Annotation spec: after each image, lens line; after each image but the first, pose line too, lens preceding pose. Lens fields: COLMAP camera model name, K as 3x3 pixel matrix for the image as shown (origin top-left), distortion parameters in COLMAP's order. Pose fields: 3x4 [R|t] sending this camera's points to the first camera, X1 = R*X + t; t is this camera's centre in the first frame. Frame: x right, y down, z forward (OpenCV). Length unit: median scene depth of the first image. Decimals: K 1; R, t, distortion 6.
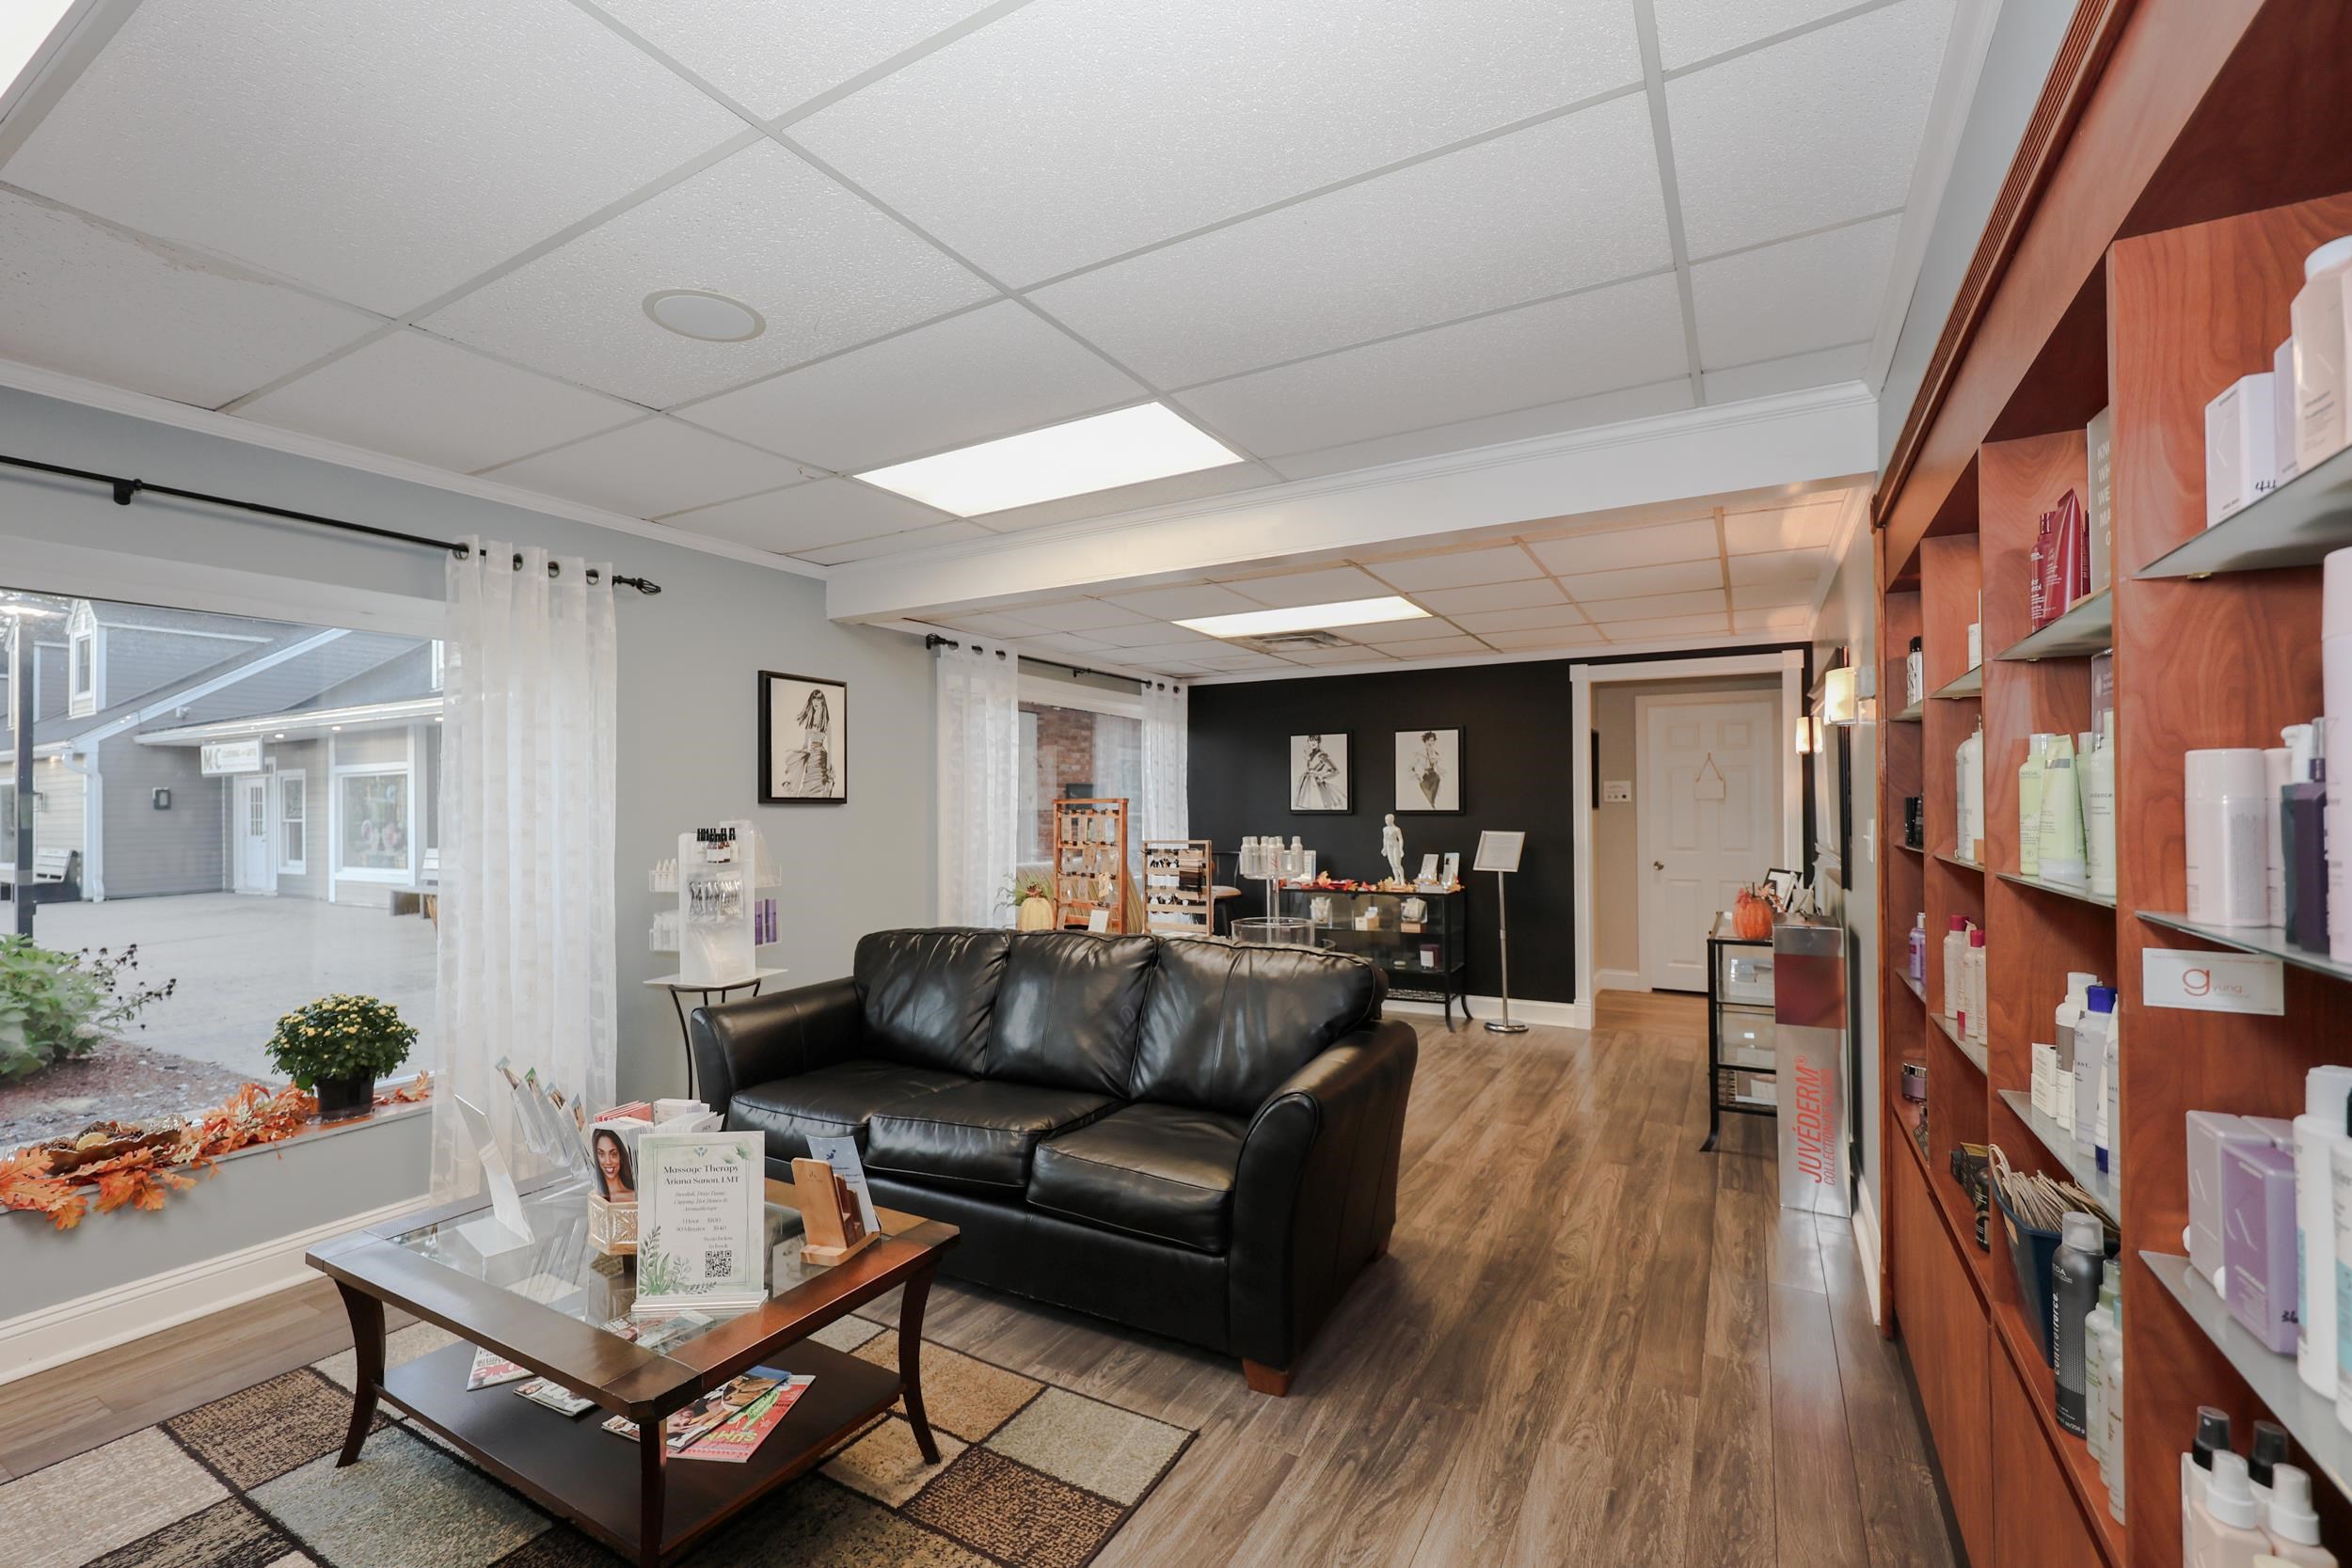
lens RADIAL K [[972.1, 0, 1178.3], [0, 972.1, 792.6], [0, 0, 1]] dist [0.000812, 0.000191]
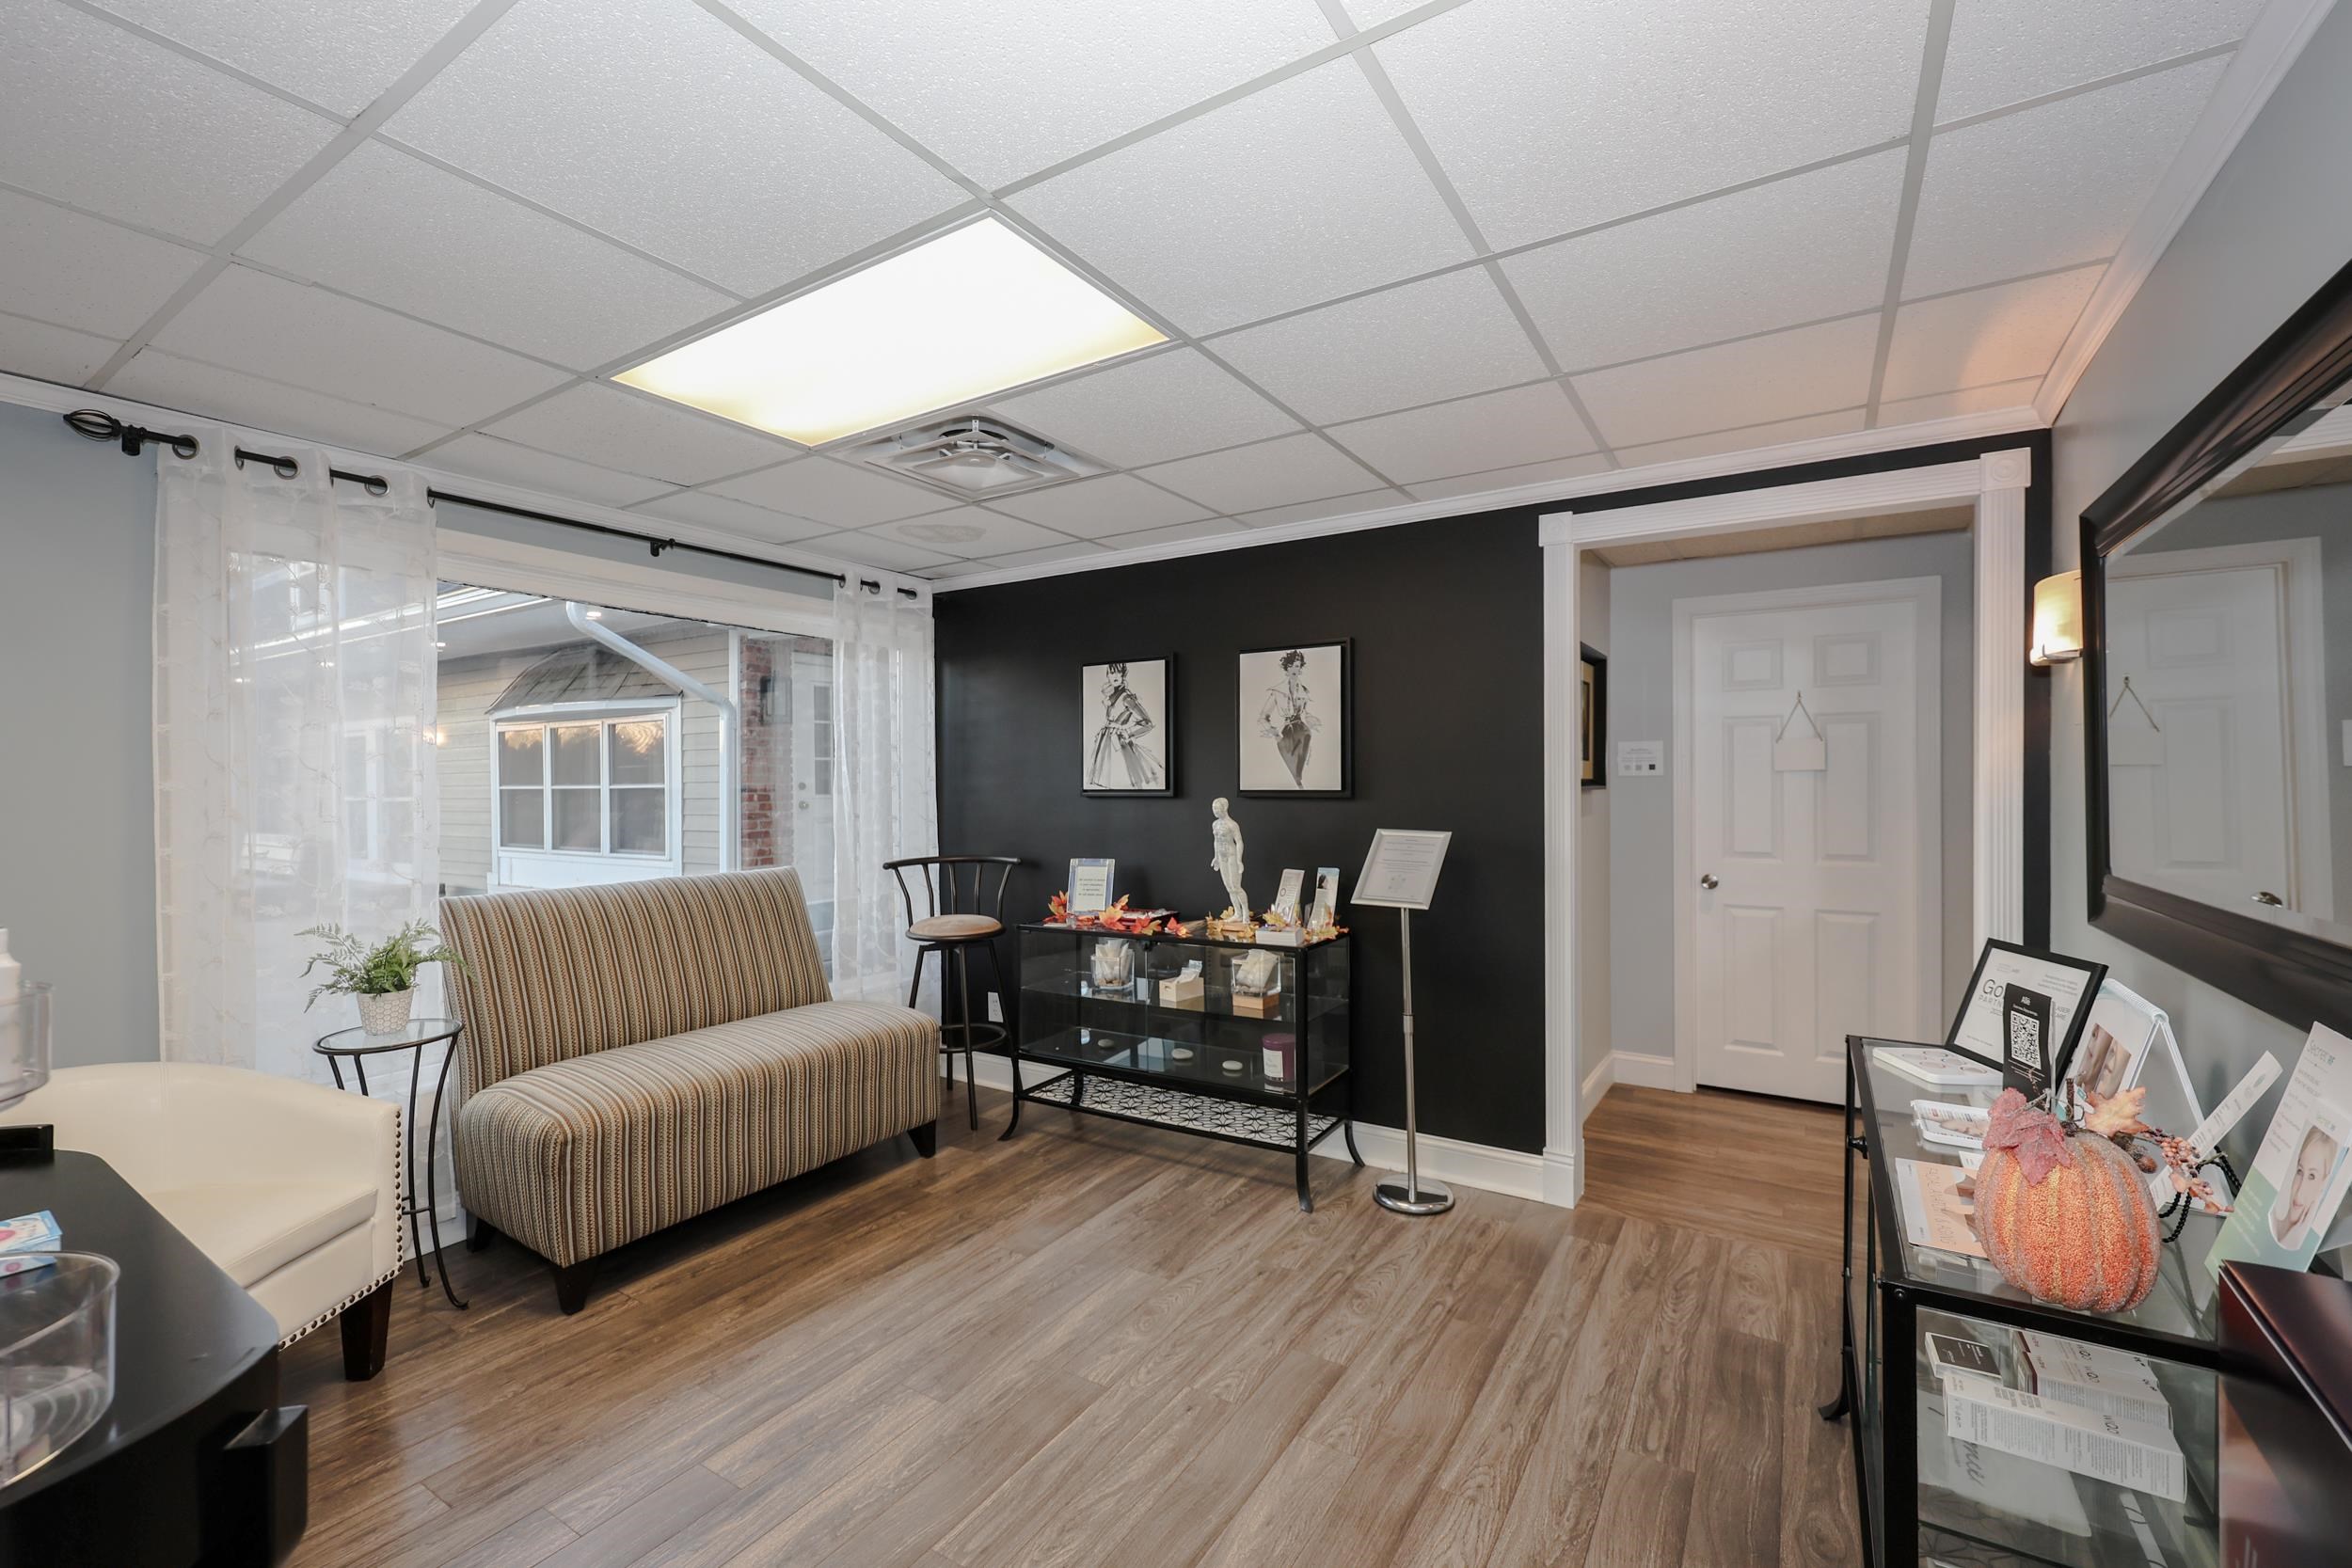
lens RADIAL K [[972.1, 0, 1182.9], [0, 972.1, 782.5], [0, 0, 1]] dist [0.000812, 0.000191]
pose [[0.999121, -0.000776, -0.041922, 0.219238], [0.001474, 0.999860, 0.016640, 0.003779], [0.041903, -0.016687, 0.998982, 0.438006]]
